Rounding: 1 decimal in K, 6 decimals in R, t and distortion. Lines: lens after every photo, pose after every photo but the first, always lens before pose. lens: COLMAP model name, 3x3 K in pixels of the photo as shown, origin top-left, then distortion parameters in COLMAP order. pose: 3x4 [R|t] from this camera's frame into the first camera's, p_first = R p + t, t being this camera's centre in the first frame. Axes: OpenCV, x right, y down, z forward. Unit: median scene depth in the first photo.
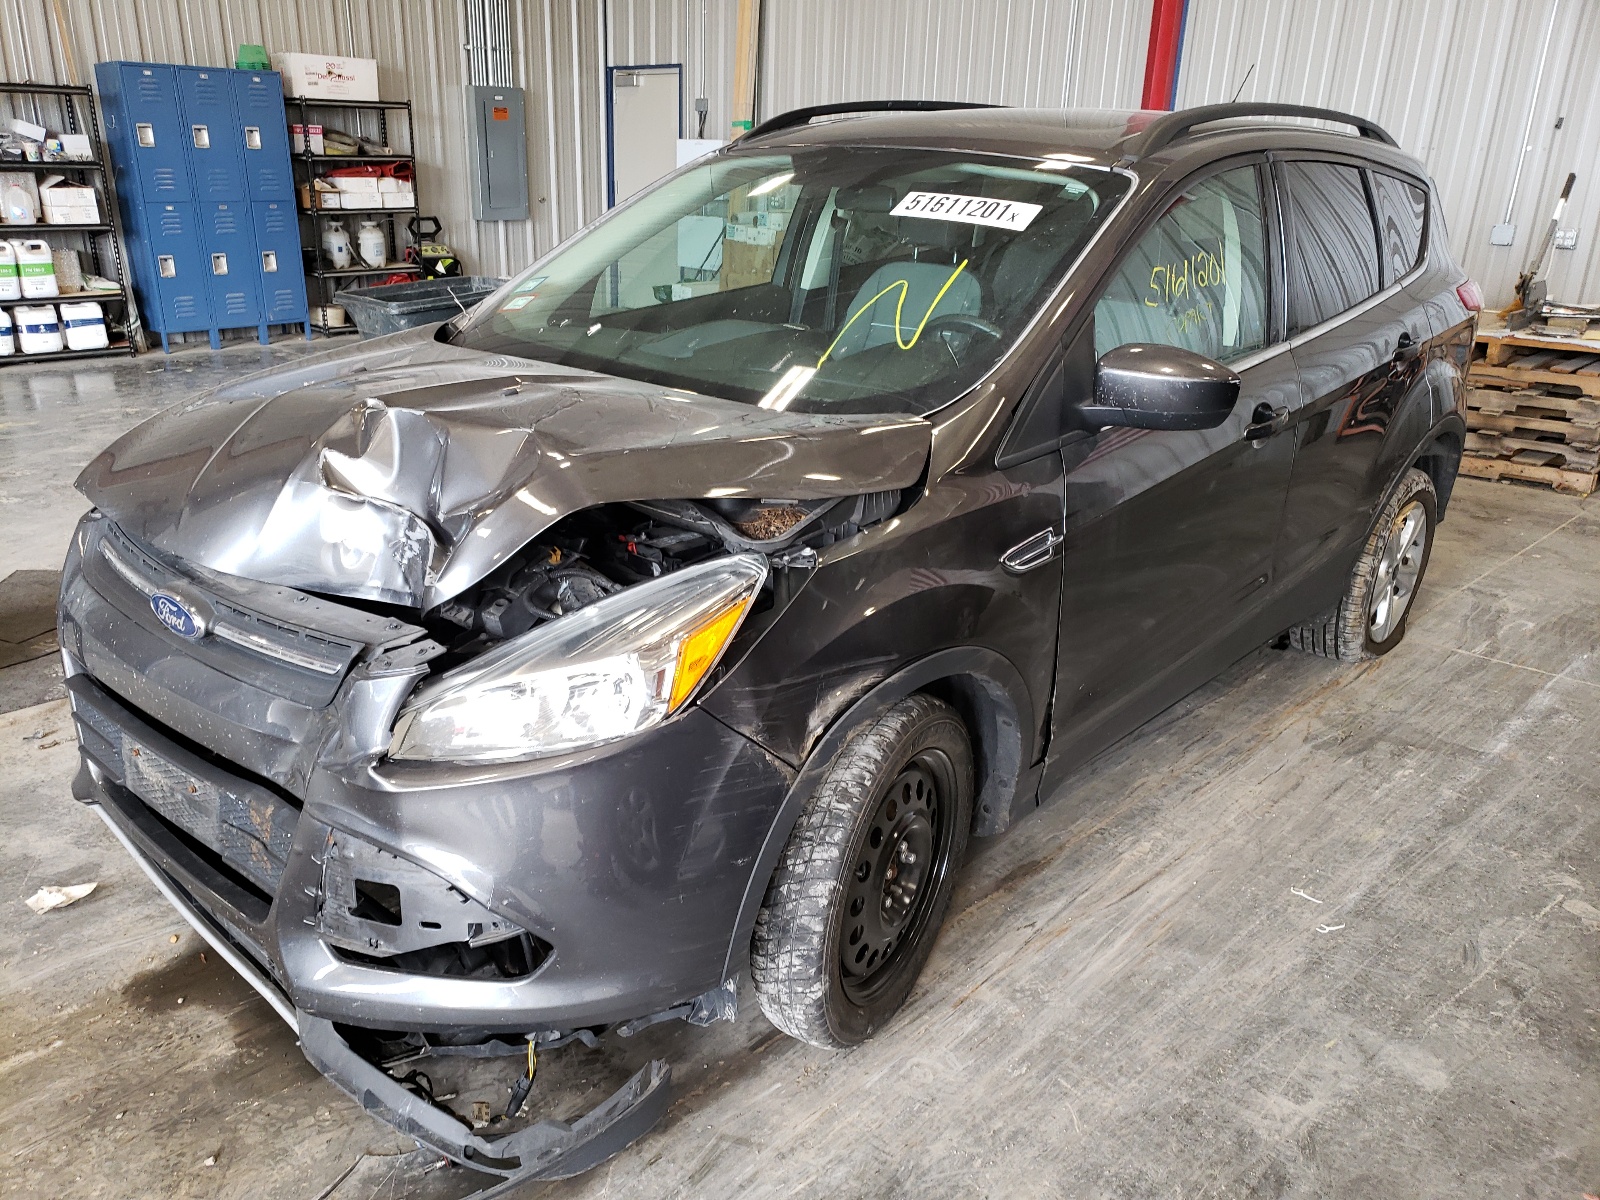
lens RADIAL K [[1213.6, 0, 794.0], [0, 1213.6, 597.8], [0, 0, 1]] dist [0.020252, 0.003532]
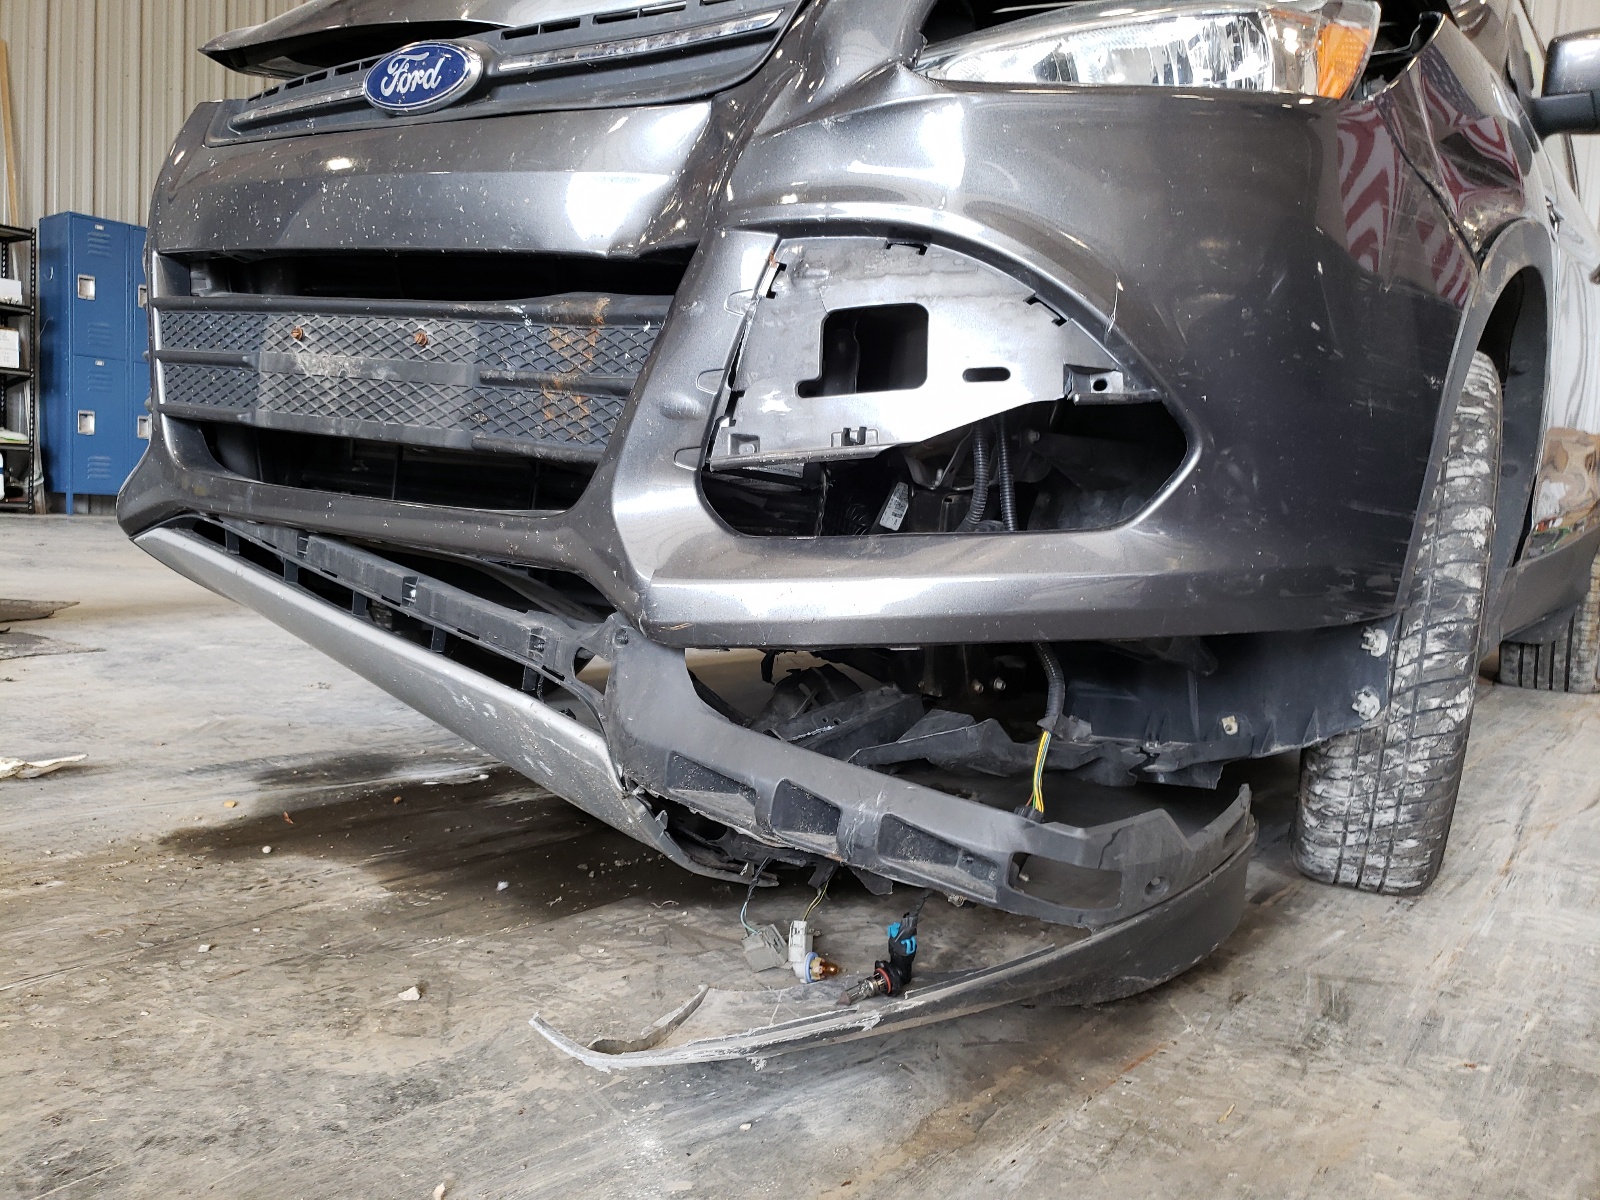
lens RADIAL K [[1213.6, 0, 808.4], [0, 1213.6, 600.8], [0, 0, 1]] dist [0.020252, 0.003532]
pose [[0.992973, 0.029209, 0.114677, -0.330076], [0.001253, 0.966412, -0.256994, 0.380127], [-0.118332, 0.255332, 0.959585, 0.399443]]
